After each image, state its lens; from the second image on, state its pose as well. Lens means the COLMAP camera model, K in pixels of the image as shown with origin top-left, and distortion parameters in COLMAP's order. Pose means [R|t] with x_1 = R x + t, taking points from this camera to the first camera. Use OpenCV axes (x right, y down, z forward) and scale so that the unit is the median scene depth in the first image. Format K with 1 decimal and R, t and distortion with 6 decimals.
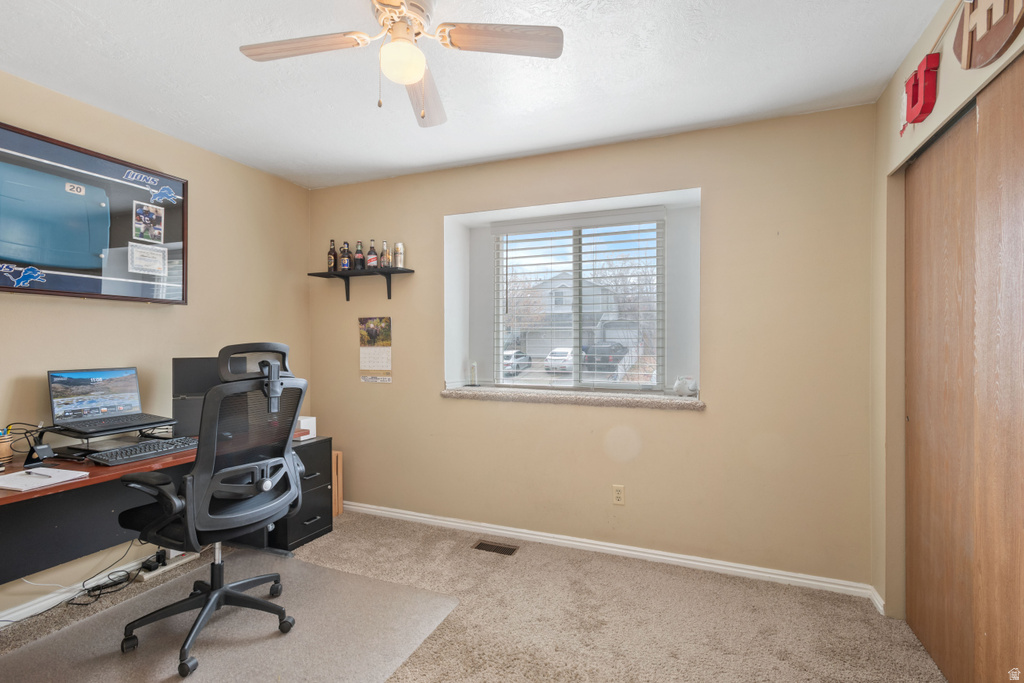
lens RADIAL K [[493.8, 0, 513.3], [0, 493.8, 342.7], [0, 0, 1]] dist [0.002691, 0.002492]
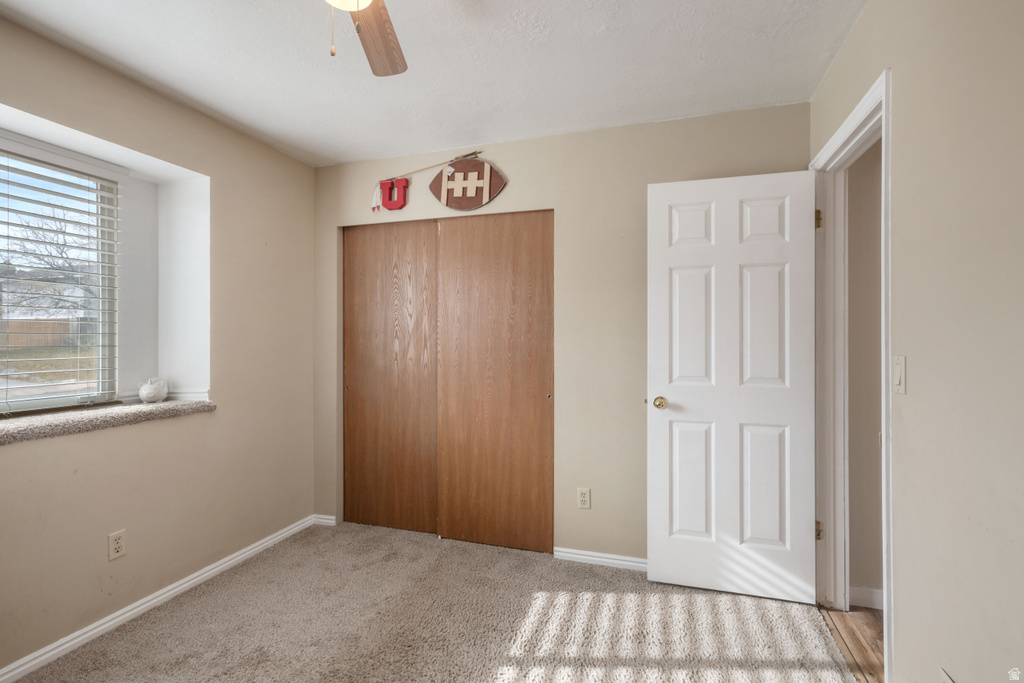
lens RADIAL K [[493.8, 0, 514.1], [0, 493.8, 339.8], [0, 0, 1]] dist [0.002691, 0.002492]
pose [[-0.109140, 0.003140, 0.994021, -0.641489], [0.003472, 0.999990, -0.002778, 0.005297], [-0.994020, 0.003148, -0.109150, 0.528641]]
